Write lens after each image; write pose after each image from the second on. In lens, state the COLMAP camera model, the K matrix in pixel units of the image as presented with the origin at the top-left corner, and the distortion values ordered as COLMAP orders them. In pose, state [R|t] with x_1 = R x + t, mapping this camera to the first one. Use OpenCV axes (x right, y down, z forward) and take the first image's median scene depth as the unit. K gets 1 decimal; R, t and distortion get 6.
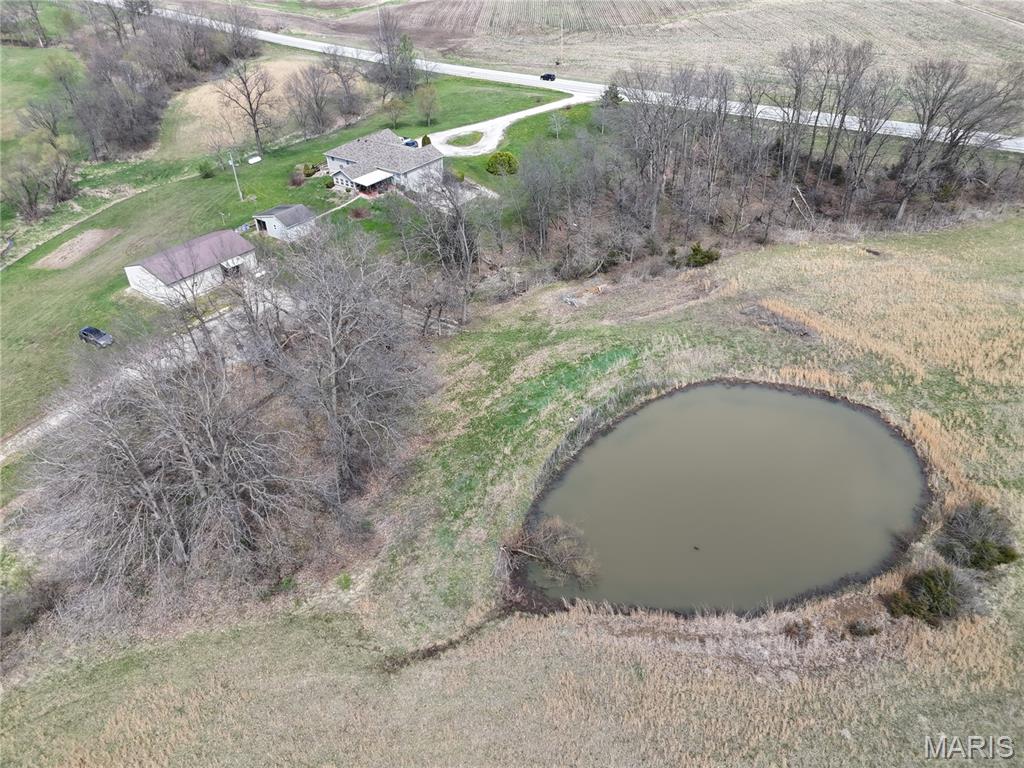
lens RADIAL K [[753.7, 0, 513.4], [0, 753.7, 391.5], [0, 0, 1]] dist [0.080870, -0.076475]
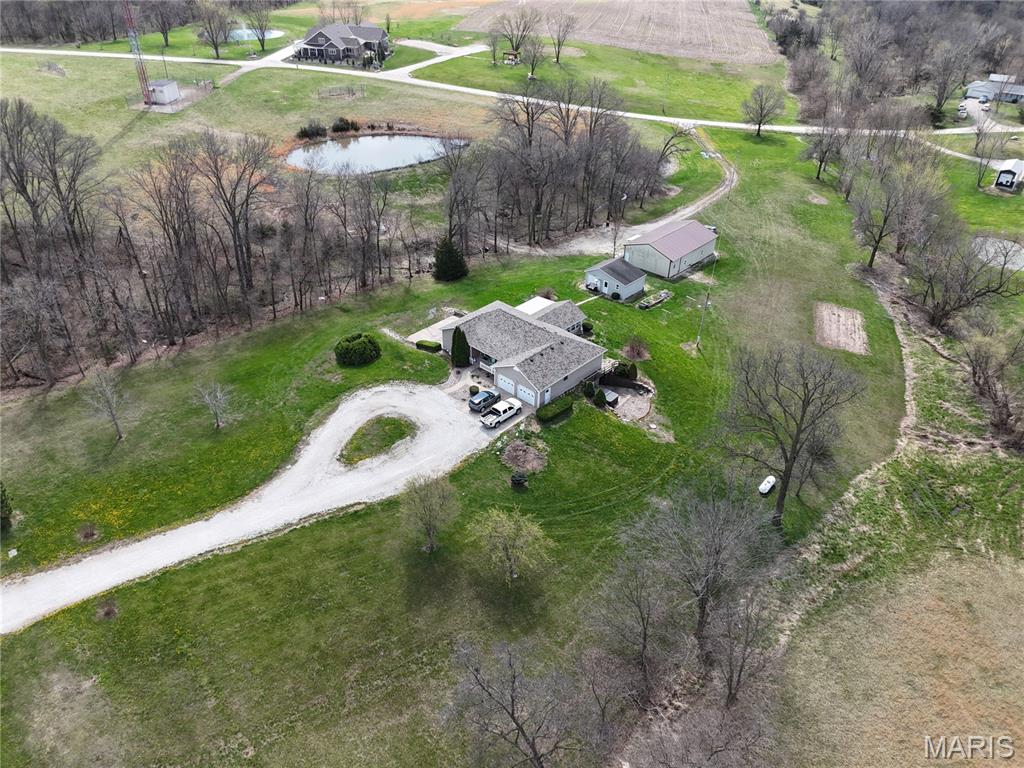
lens RADIAL K [[753.7, 0, 509.9], [0, 753.7, 379.3], [0, 0, 1]] dist [0.080870, -0.076475]
pose [[-0.992821, -0.064691, 0.100607, -0.246039], [0.069179, 0.375603, 0.924195, -1.003982], [-0.097576, 0.924520, -0.368431, 1.365061]]
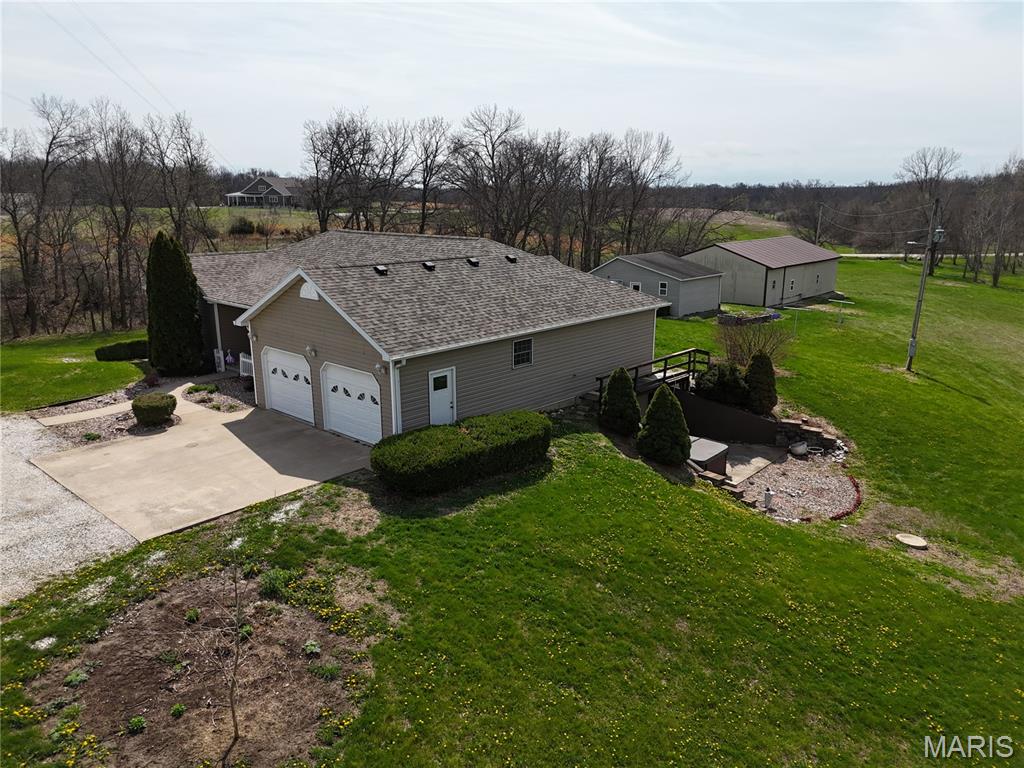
lens RADIAL K [[753.7, 0, 514.1], [0, 753.7, 382.5], [0, 0, 1]] dist [0.080870, -0.076475]
pose [[-0.992622, -0.011699, 0.120688, -0.246566], [0.082897, 0.660920, 0.745864, -0.482058], [-0.088491, 0.750365, -0.655074, 1.222649]]
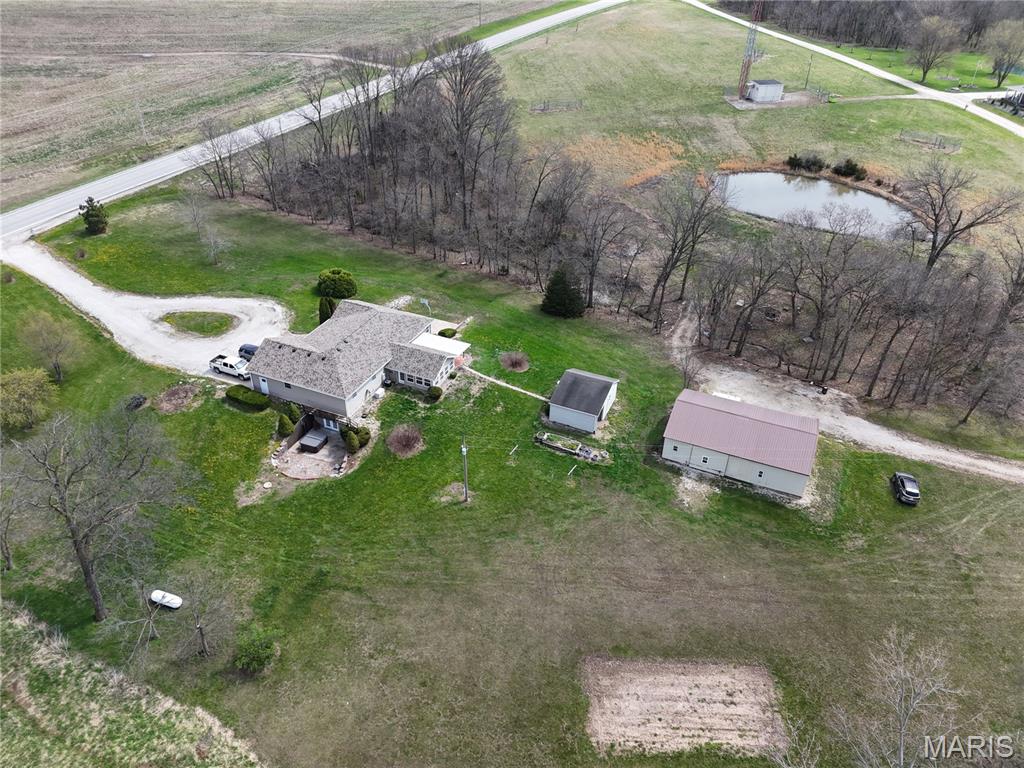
lens RADIAL K [[753.7, 0, 511.9], [0, 753.7, 380.5], [0, 0, 1]] dist [0.080870, -0.076475]
pose [[-0.206819, -0.532605, 0.820706, -0.785547], [0.544437, 0.634317, 0.548845, -0.603298], [-0.812905, 0.560334, 0.158781, 0.844836]]
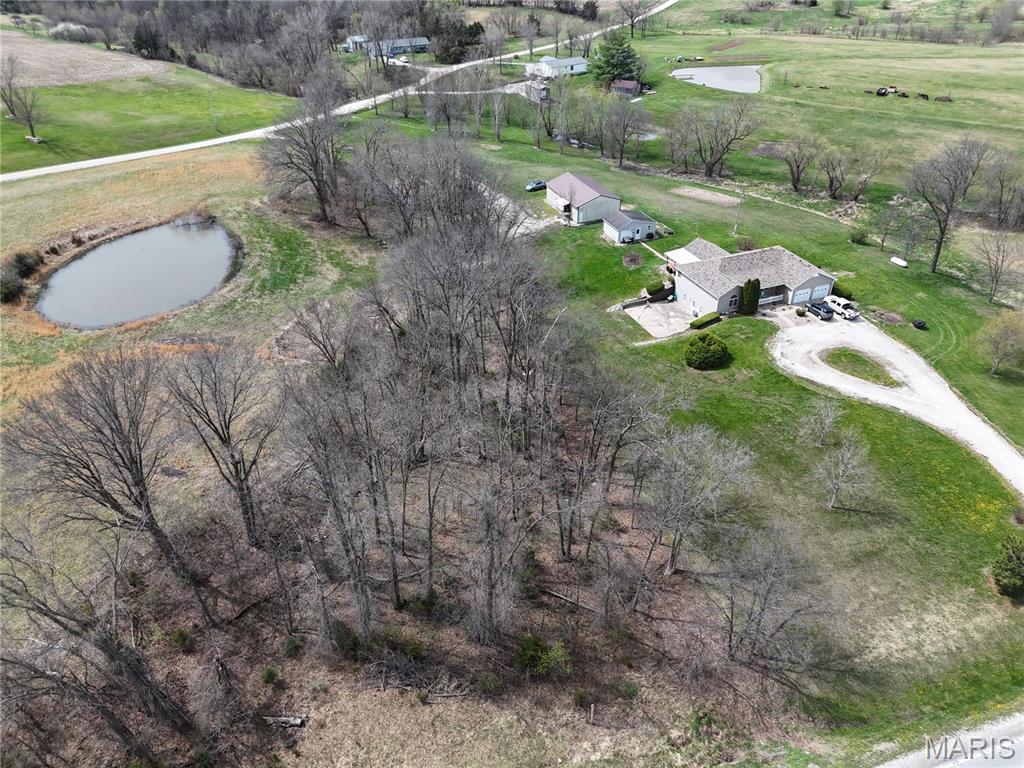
lens RADIAL K [[753.7, 0, 509.7], [0, 753.7, 386.4], [0, 0, 1]] dist [0.080870, -0.076475]
pose [[-0.536250, 0.489240, -0.687808, 0.631034], [-0.467820, 0.505992, 0.724649, -0.762488], [0.702553, 0.710363, -0.042462, 0.990400]]
